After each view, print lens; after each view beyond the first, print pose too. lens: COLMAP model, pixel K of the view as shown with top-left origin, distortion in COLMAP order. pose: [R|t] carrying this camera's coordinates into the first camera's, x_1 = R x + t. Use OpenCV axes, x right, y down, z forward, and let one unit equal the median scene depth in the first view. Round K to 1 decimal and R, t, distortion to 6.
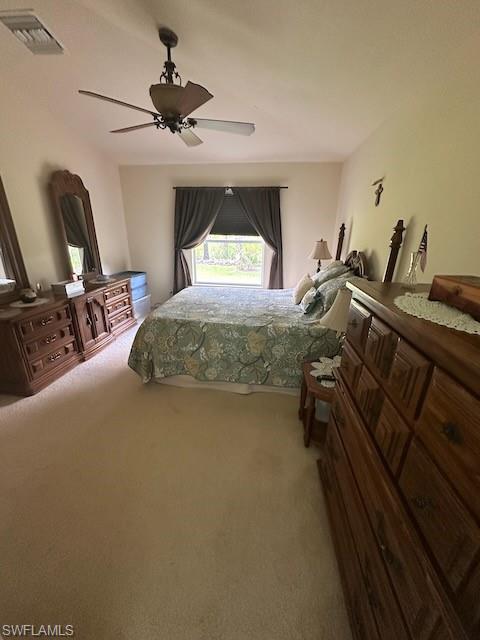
lens RADIAL K [[258.0, 0, 240.2], [0, 258.0, 321.3], [0, 0, 1]] dist [-0.003388, 0.000348]
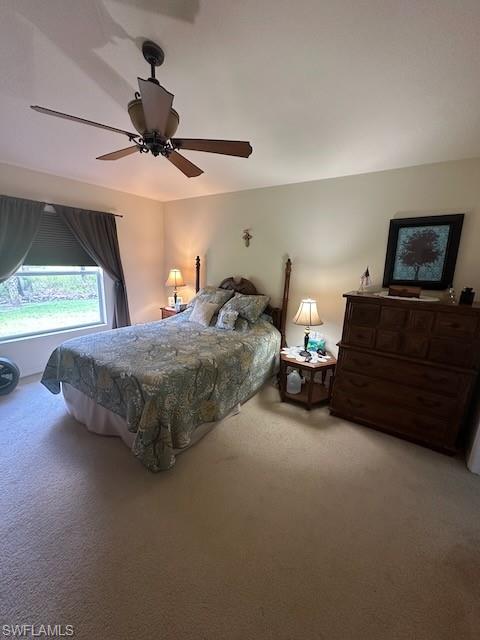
lens RADIAL K [[258.0, 0, 239.4], [0, 258.0, 321.1], [0, 0, 1]] dist [-0.003388, 0.000348]
pose [[0.471537, -0.198266, 0.859269, -0.783875], [0.272154, 0.959552, 0.072056, -0.151296], [-0.838800, 0.199877, 0.506423, 0.355066]]
